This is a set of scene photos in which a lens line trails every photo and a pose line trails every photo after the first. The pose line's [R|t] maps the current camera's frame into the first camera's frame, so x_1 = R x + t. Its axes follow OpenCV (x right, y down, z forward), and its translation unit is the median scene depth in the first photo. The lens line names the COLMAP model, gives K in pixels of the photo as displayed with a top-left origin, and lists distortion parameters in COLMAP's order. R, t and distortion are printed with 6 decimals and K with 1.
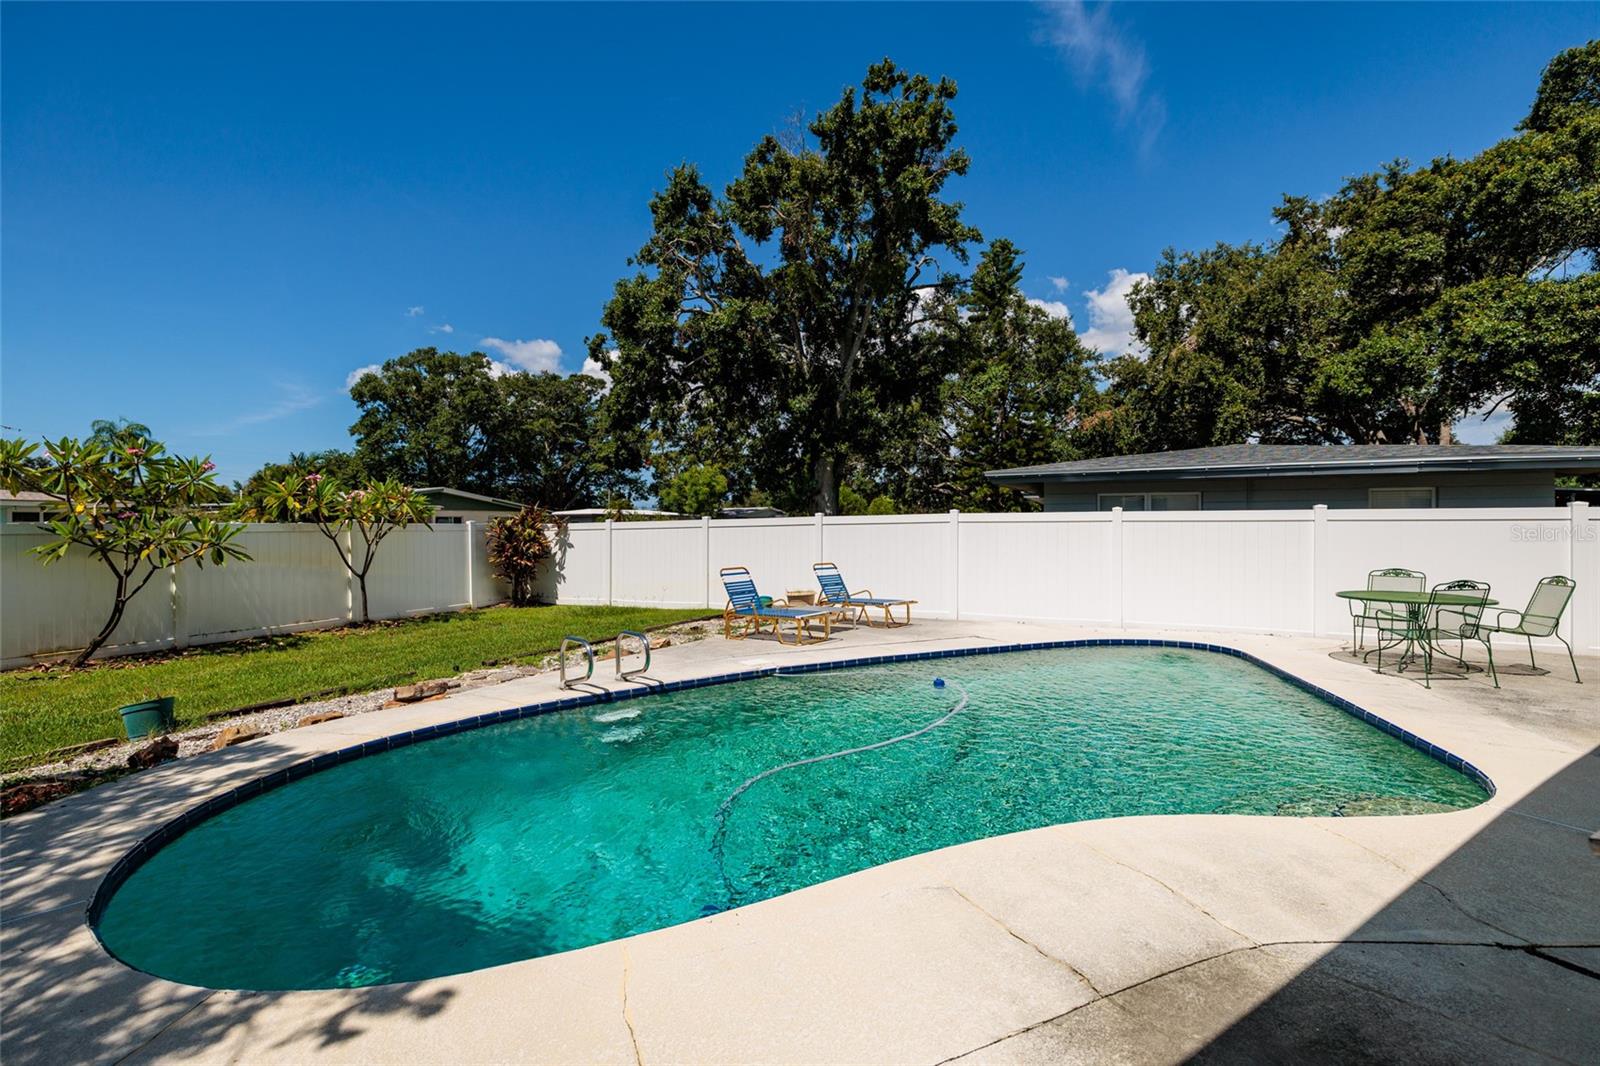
lens RADIAL K [[689.6, 0, 801.8], [0, 689.6, 532.5], [0, 0, 1]] dist [0.012722, 0.000269]
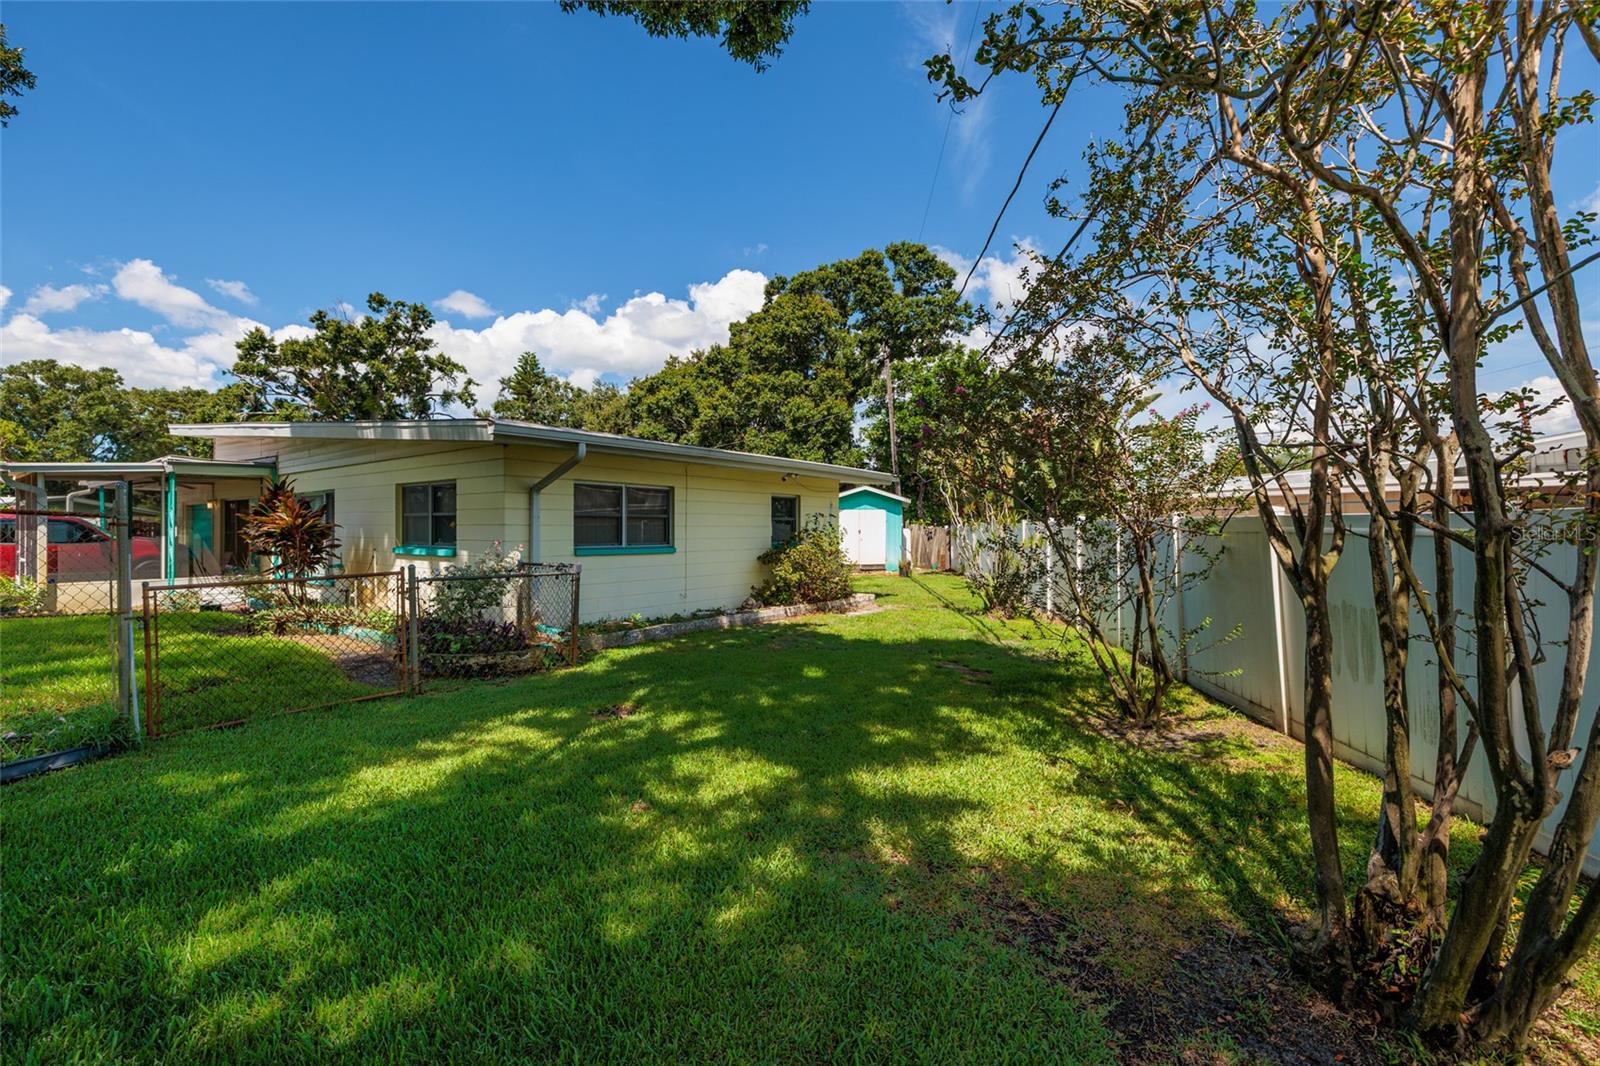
lens RADIAL K [[689.6, 0, 800.5], [0, 689.6, 522.1], [0, 0, 1]] dist [0.012722, 0.000269]
pose [[0.939998, 0.006987, 0.341110, 0.182986], [0.002645, 0.999611, -0.027766, 0.014102], [-0.341171, 0.027002, 0.939613, -0.398651]]
